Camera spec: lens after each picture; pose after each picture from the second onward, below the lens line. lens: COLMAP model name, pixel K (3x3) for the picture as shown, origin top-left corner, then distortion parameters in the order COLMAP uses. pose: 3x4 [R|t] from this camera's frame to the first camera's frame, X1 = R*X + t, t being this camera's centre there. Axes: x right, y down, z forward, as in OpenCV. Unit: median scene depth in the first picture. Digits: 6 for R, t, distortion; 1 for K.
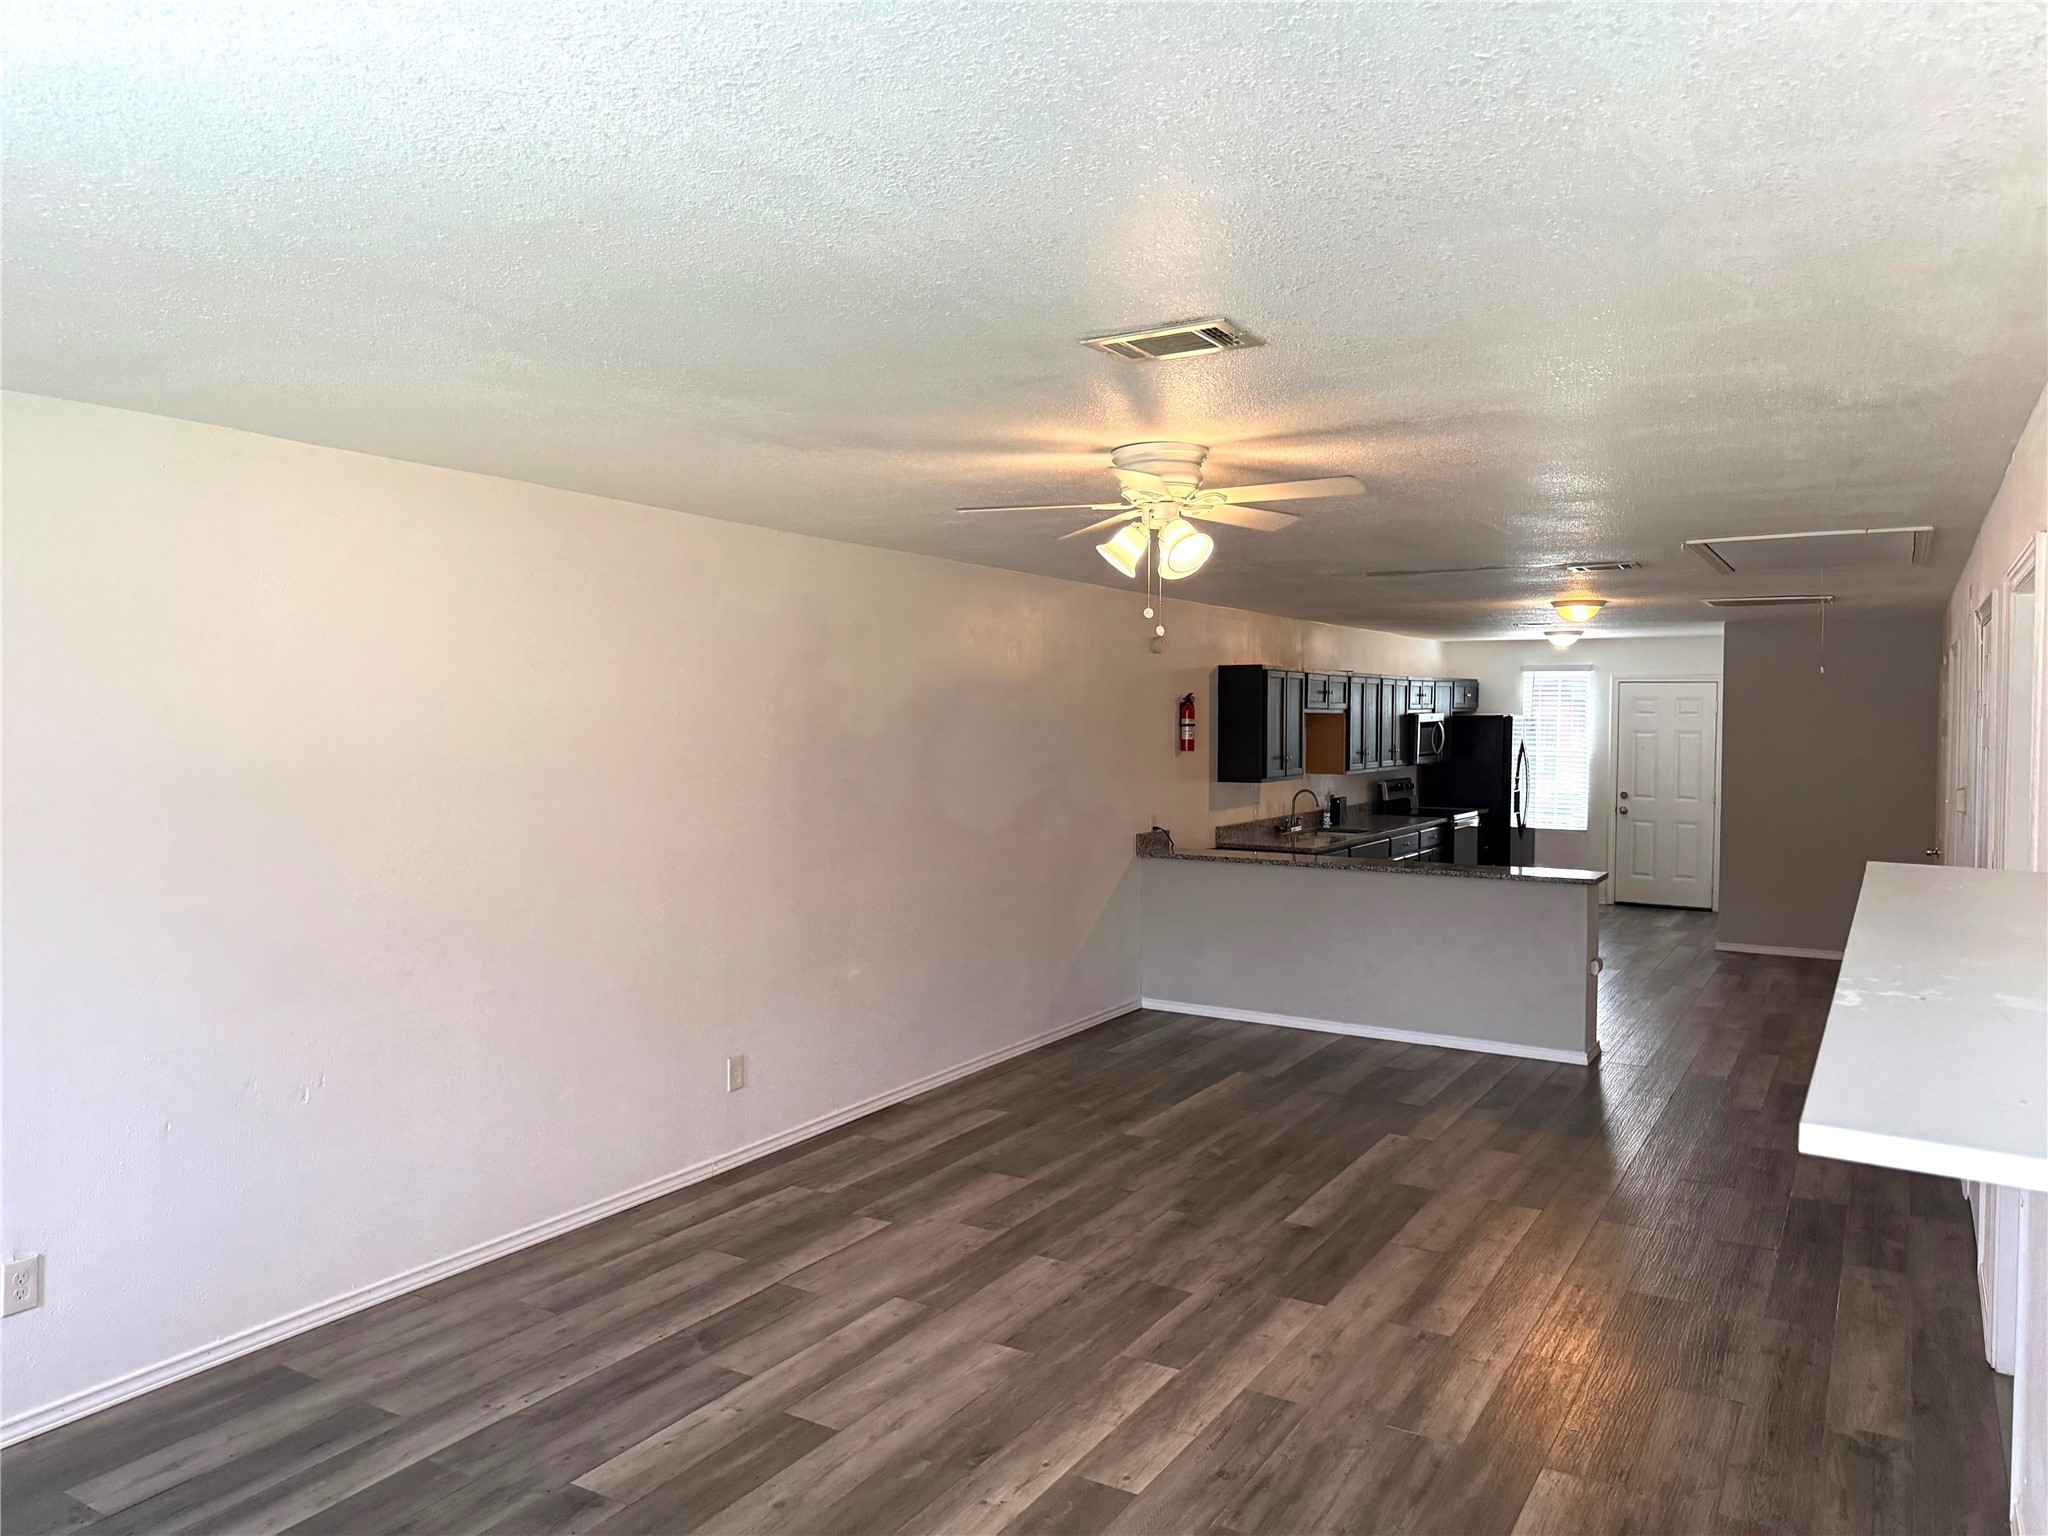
lens RADIAL K [[1456.5, 0, 1024.0], [0, 1456.5, 768.0], [0, 0, 1]] dist [0.159986, -0.257093]
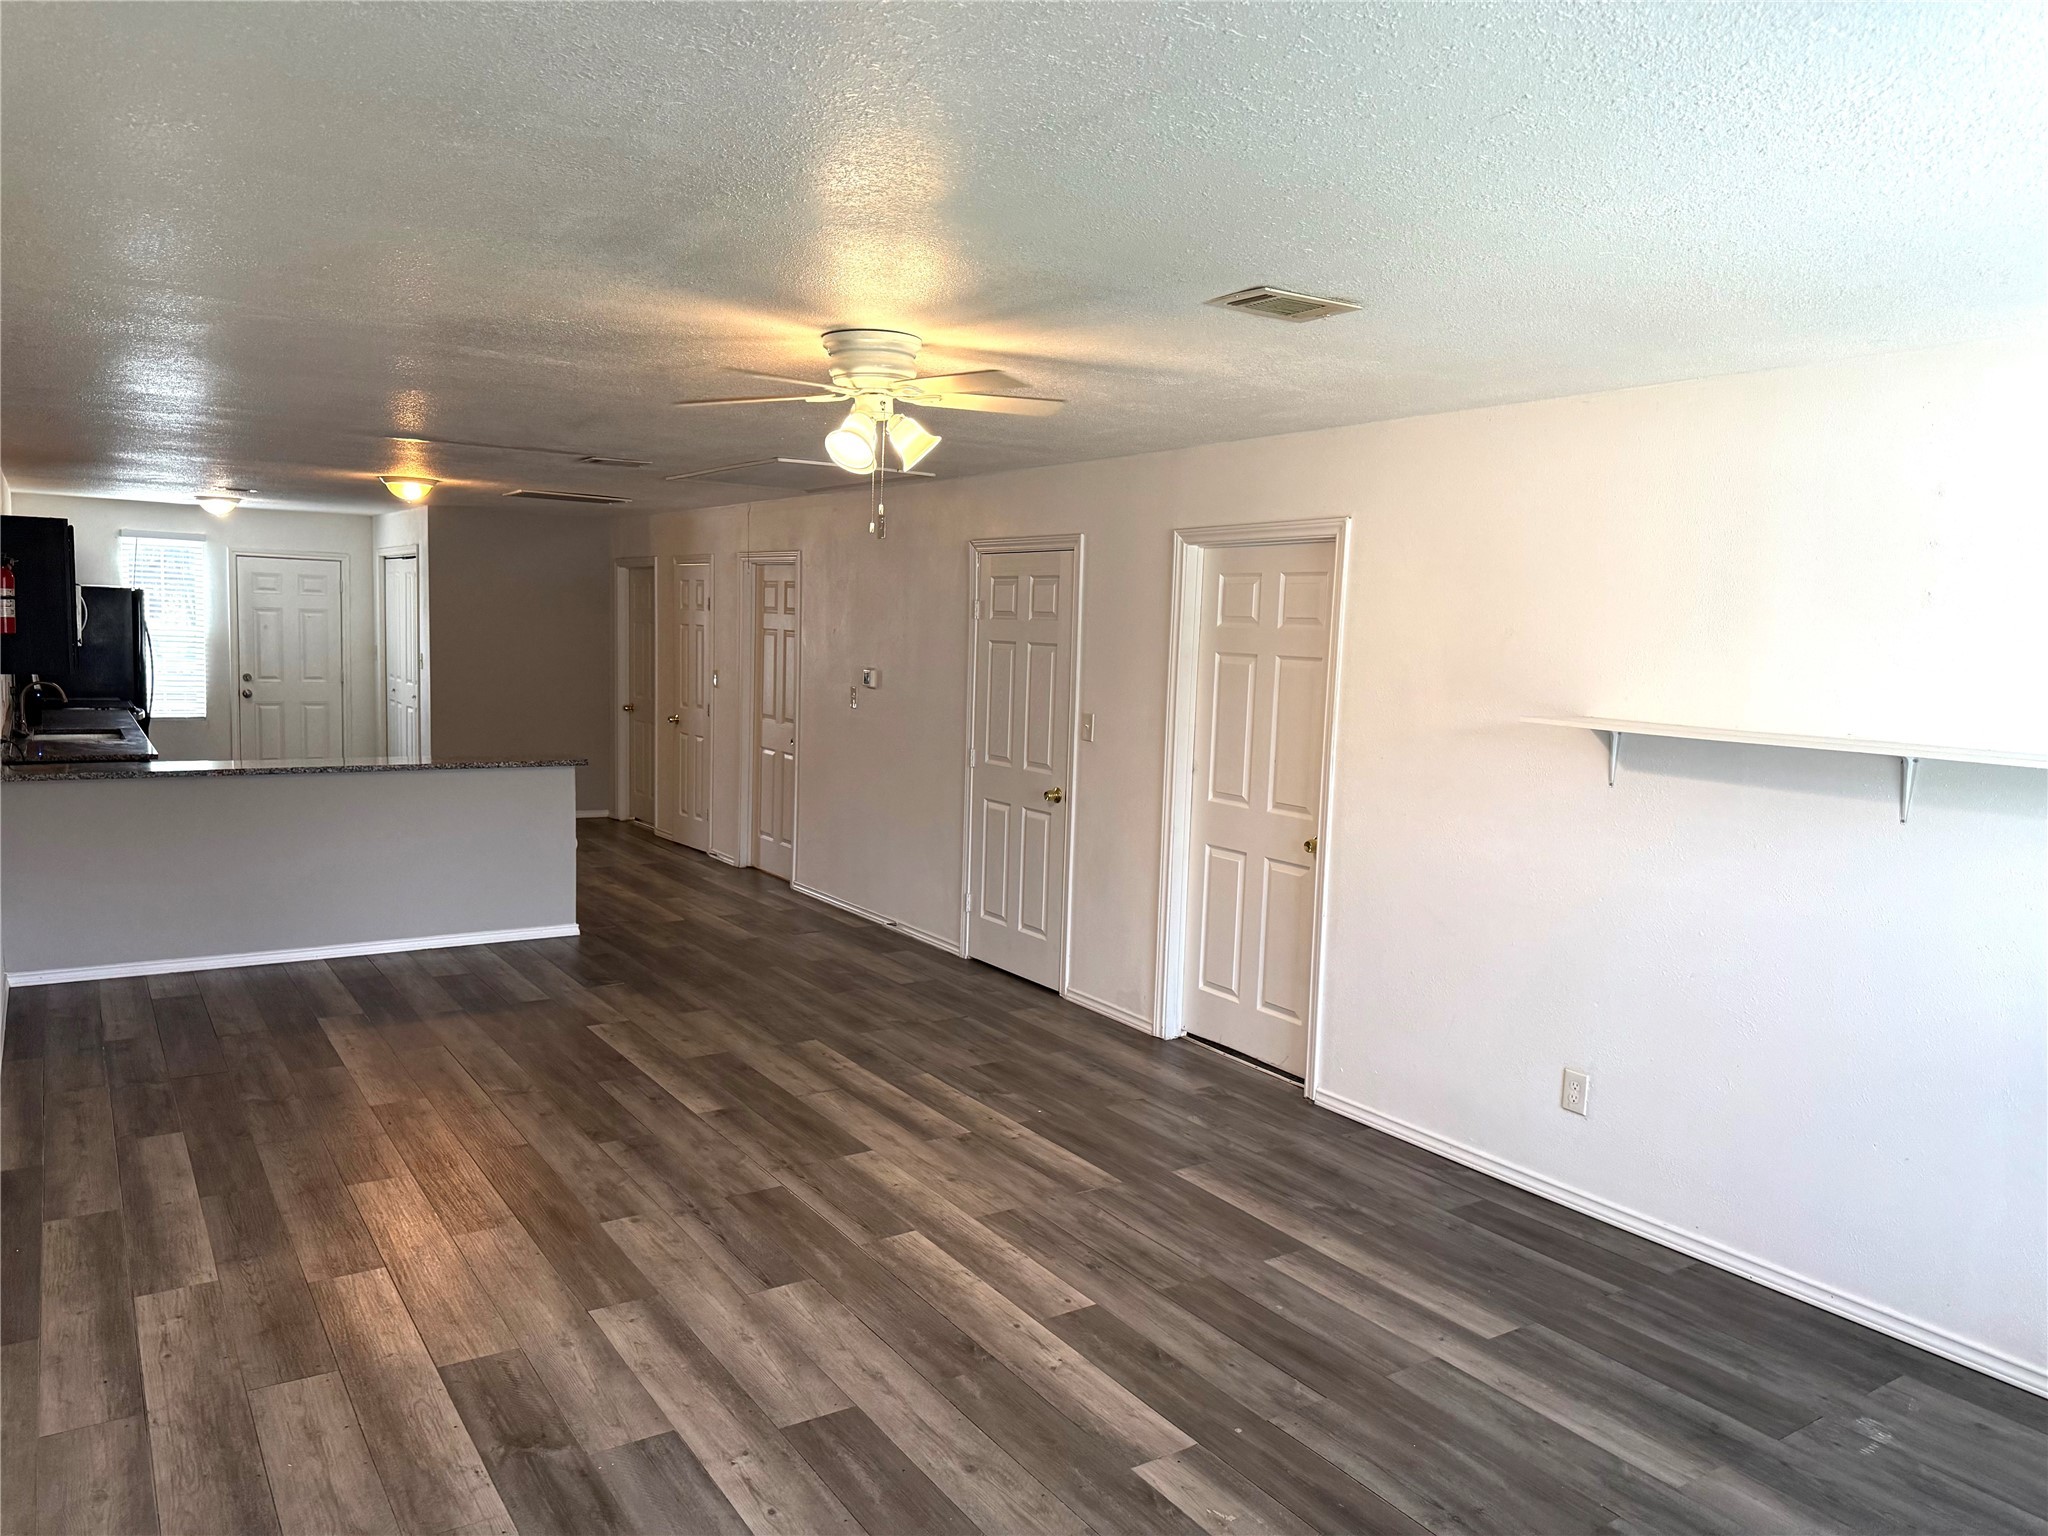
lens RADIAL K [[1458.3, 0, 1024.0], [0, 1458.3, 768.0], [0, 0, 1]] dist [0.157771, -0.206630]
pose [[0.428416, -0.080473, 0.899991, -0.504628], [0.003750, 0.996176, 0.087288, -0.011439], [-0.903574, -0.034021, 0.427079, 0.311800]]
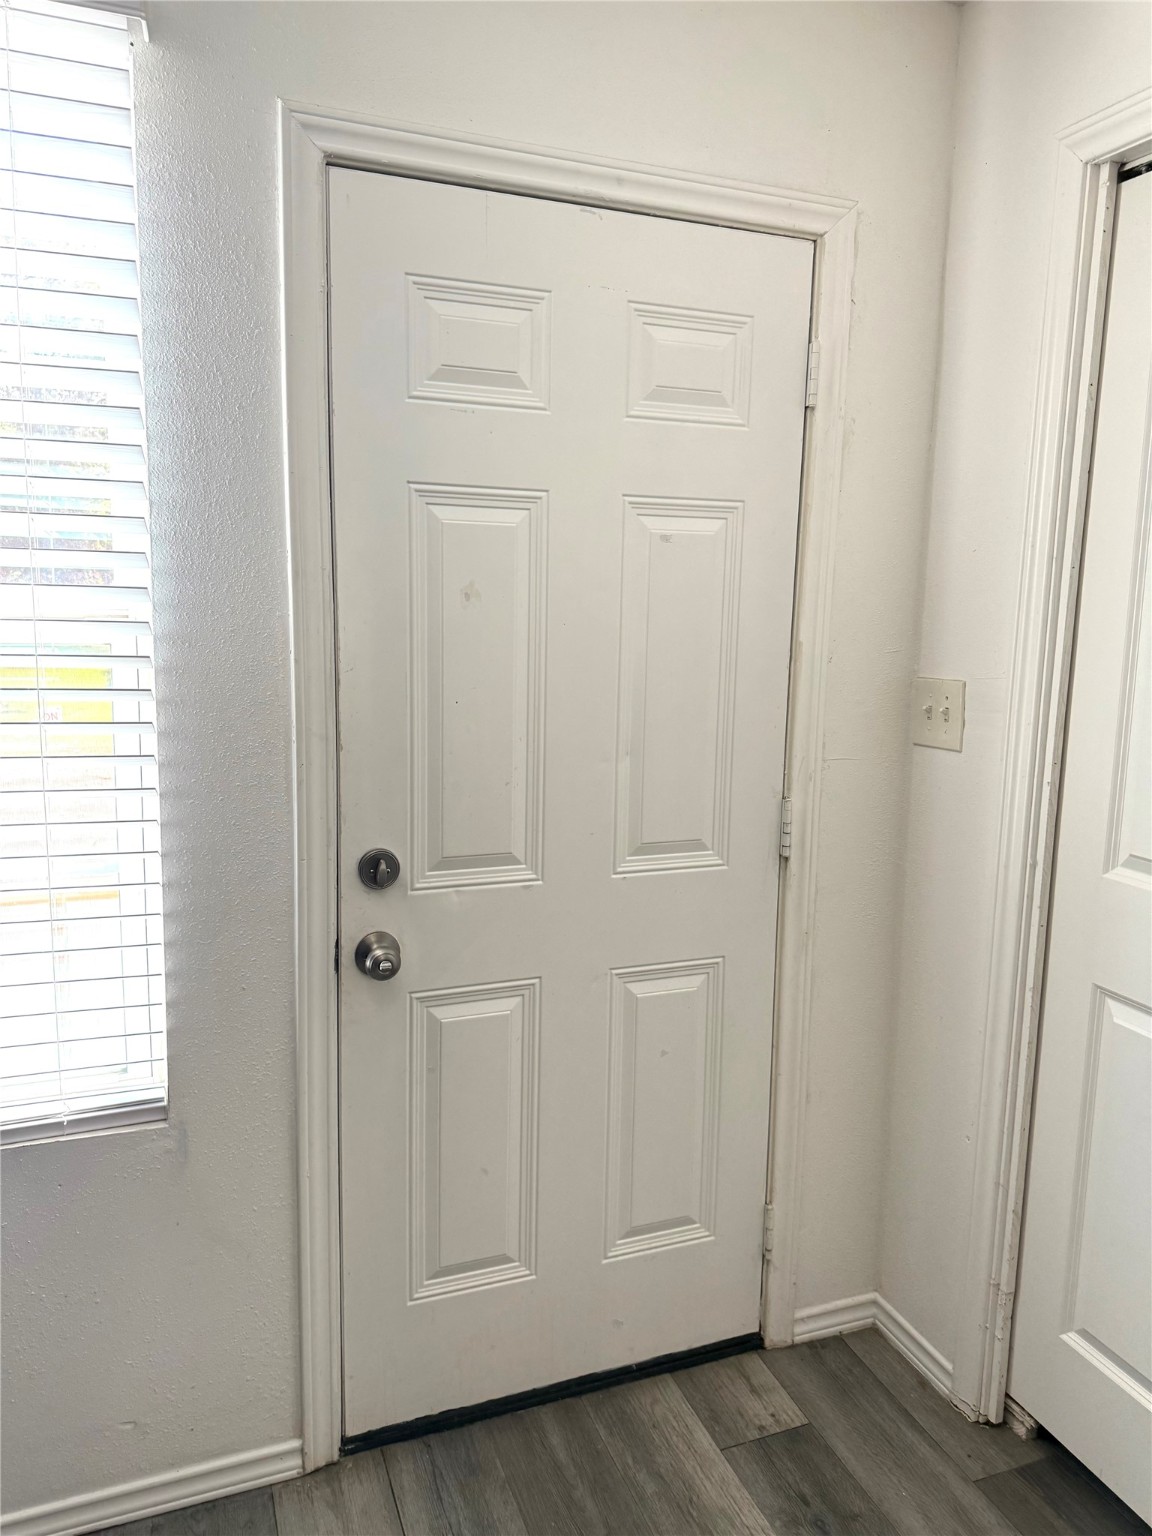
lens RADIAL K [[1092.4, 0, 576.0], [0, 1092.4, 768.0], [0, 0, 1]] dist [0.159986, -0.257093]
pose [[0.611867, -0.114428, 0.782640, 0.667131], [0.012013, 0.990710, 0.135457, -0.020871], [-0.790869, -0.073480, 0.607558, 1.885221]]
